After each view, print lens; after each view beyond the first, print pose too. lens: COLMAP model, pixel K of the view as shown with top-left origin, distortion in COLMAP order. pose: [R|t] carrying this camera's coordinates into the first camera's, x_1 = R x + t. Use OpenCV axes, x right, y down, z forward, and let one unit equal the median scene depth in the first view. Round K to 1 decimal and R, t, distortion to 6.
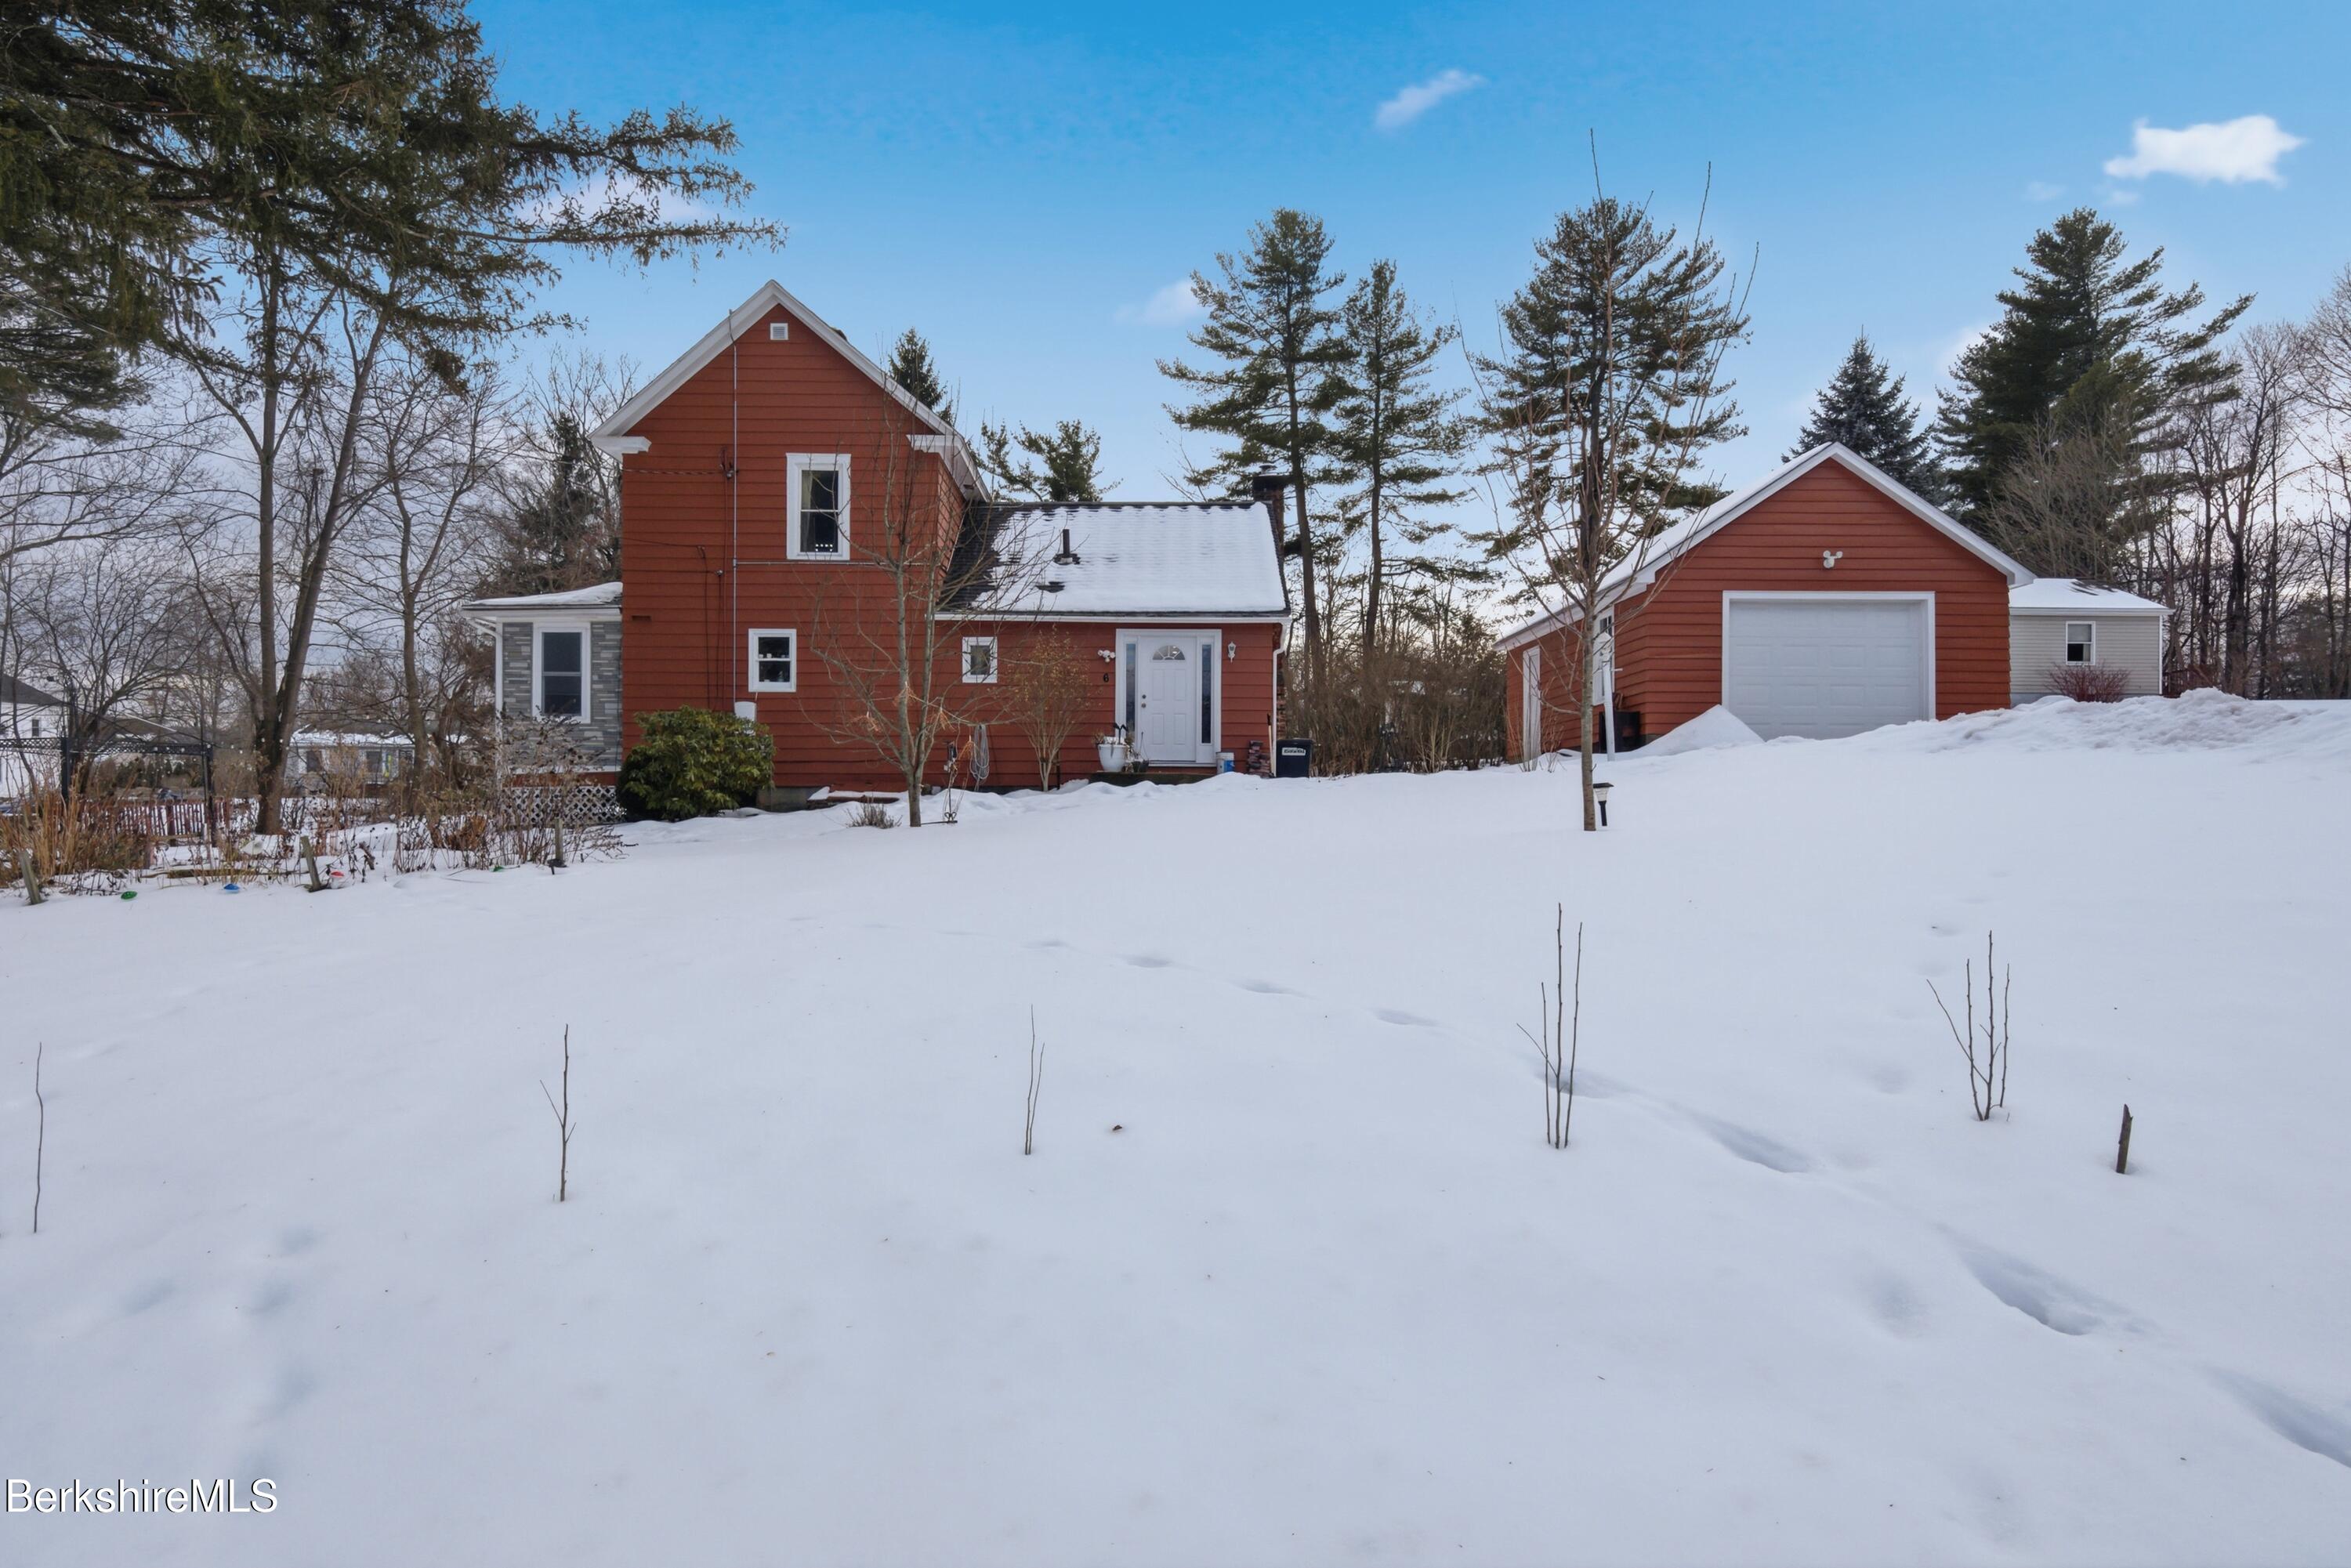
lens RADIAL K [[1198.7, 0, 1175.5], [0, 1198.7, 784.0], [0, 0, 1]] dist [0.001986, 0.000168]
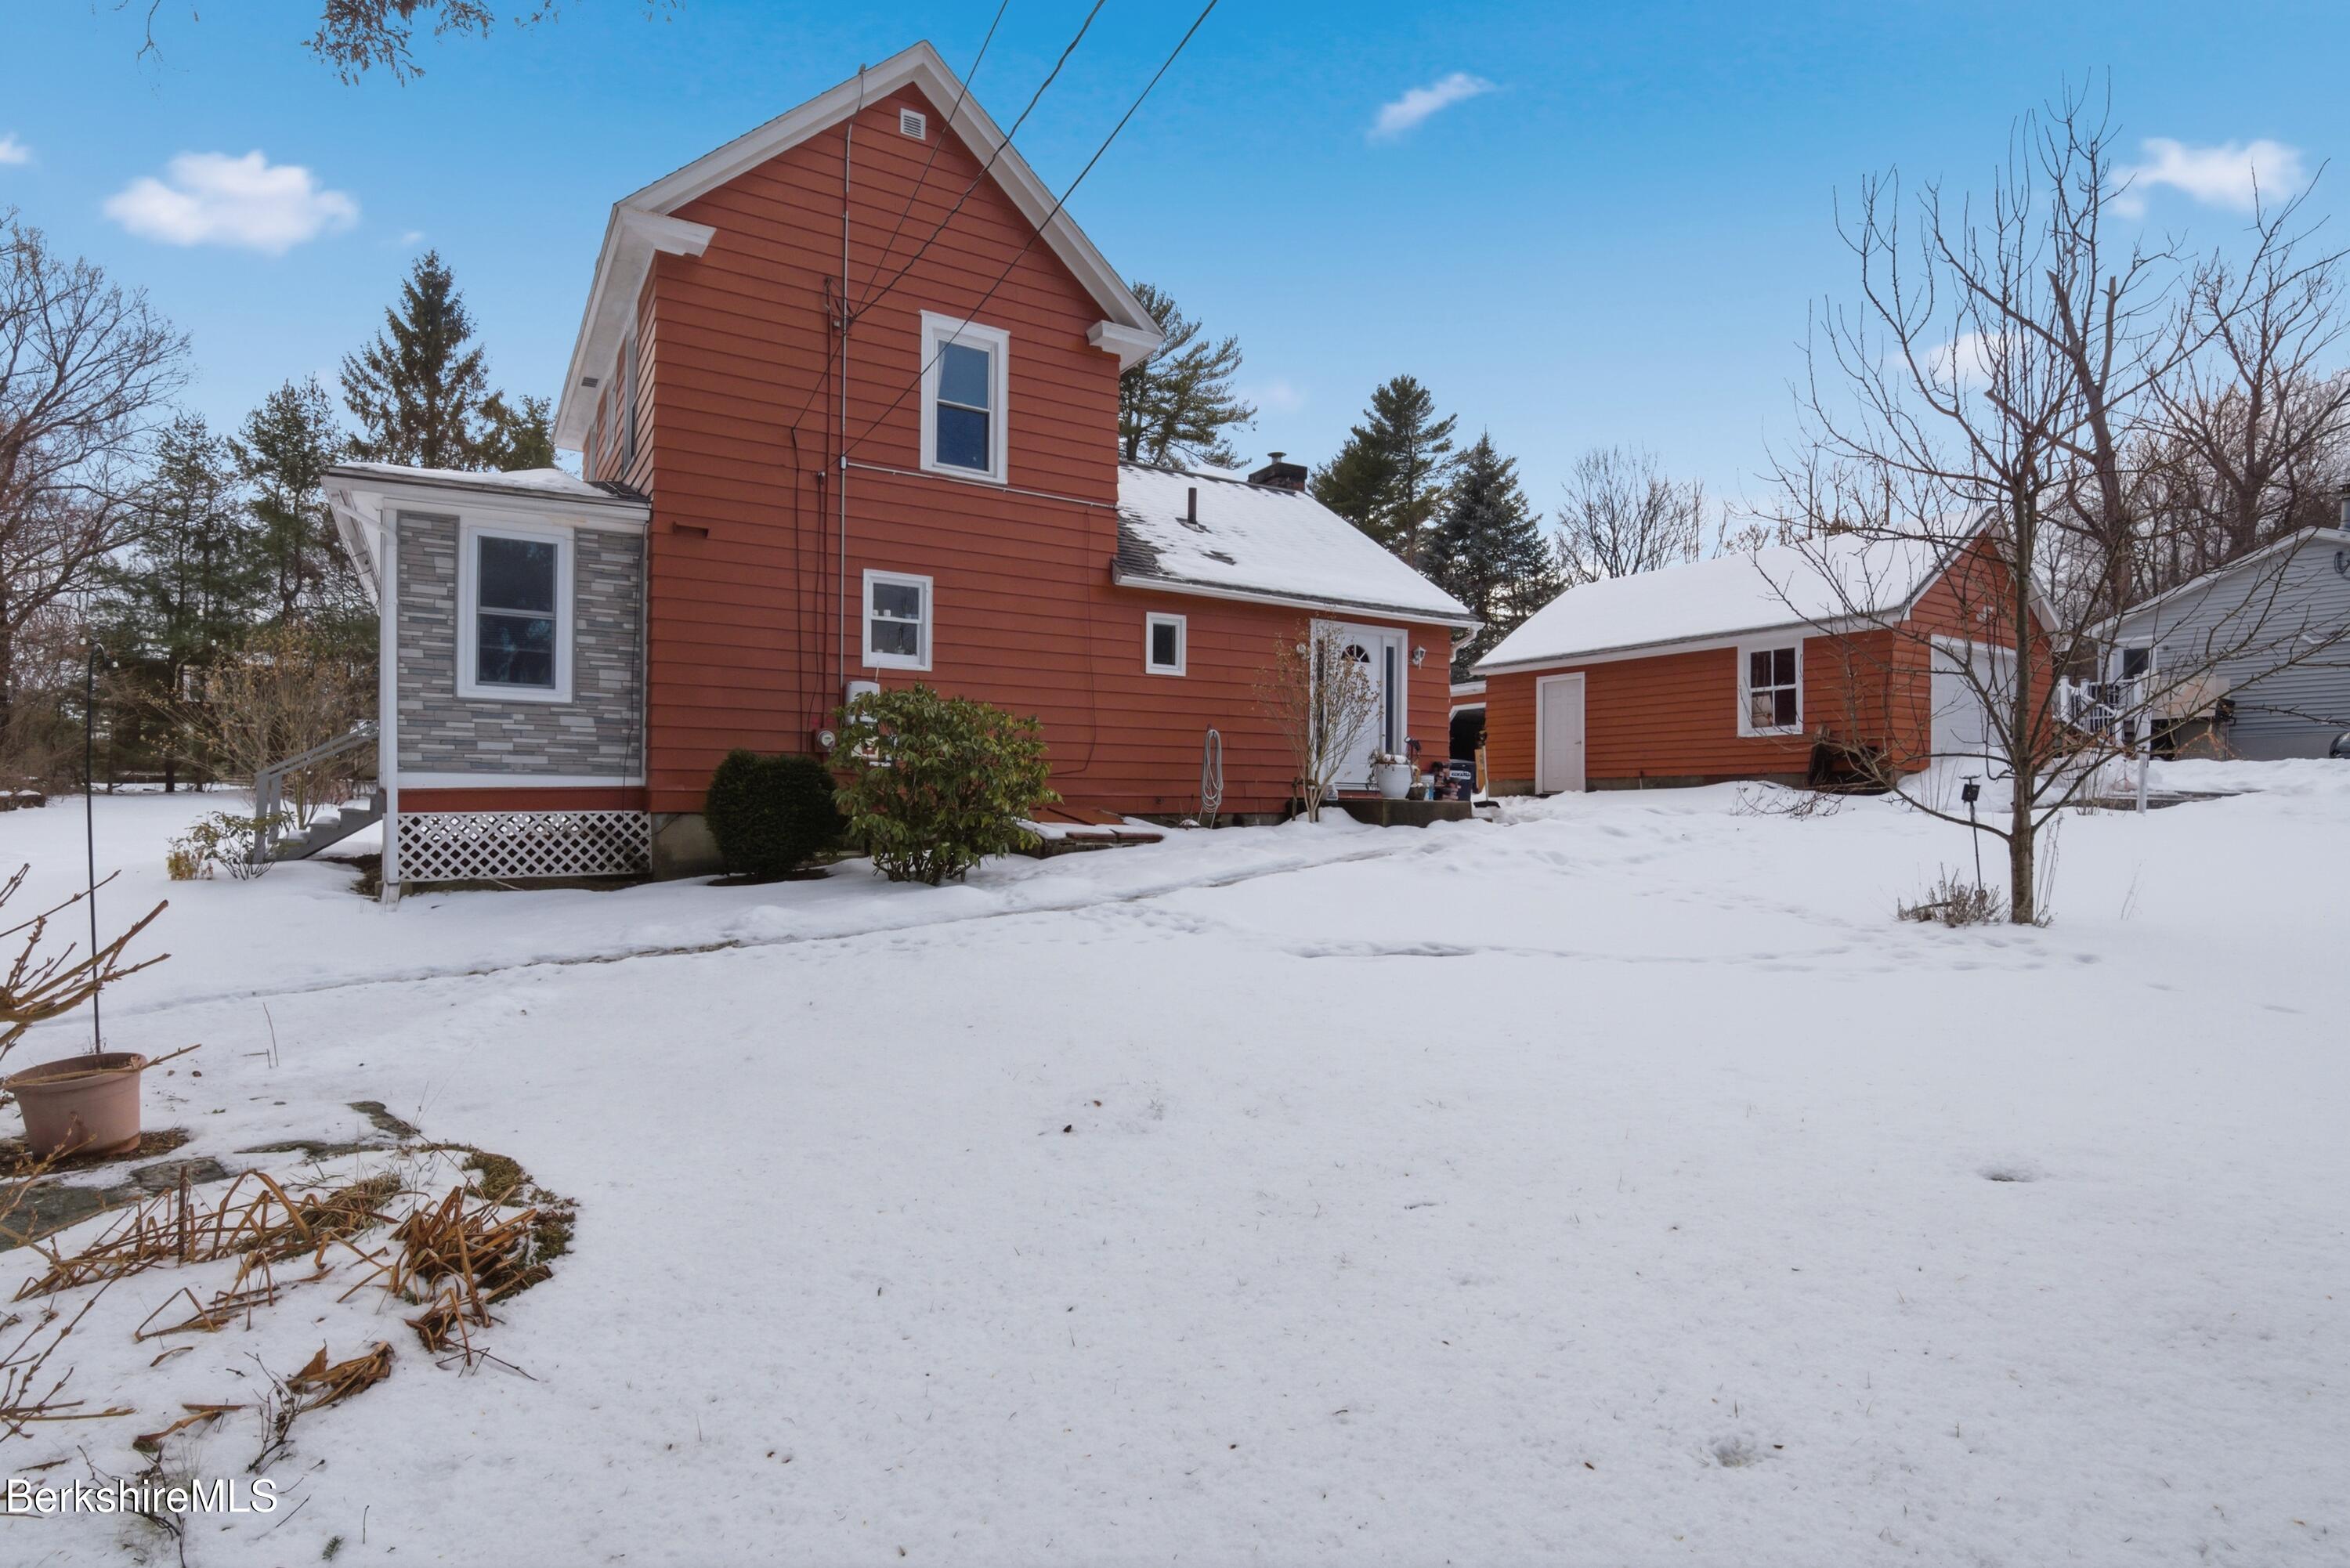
lens RADIAL K [[1100.5, 0, 1174.9], [0, 1100.5, 793.5], [0, 0, 1]] dist [0.000516, -0.000046]
pose [[0.889984, 0.013554, 0.455790, -0.469612], [-0.012096, 0.999908, -0.006117, -0.006706], [-0.455831, -0.000069, 0.890066, 0.391786]]
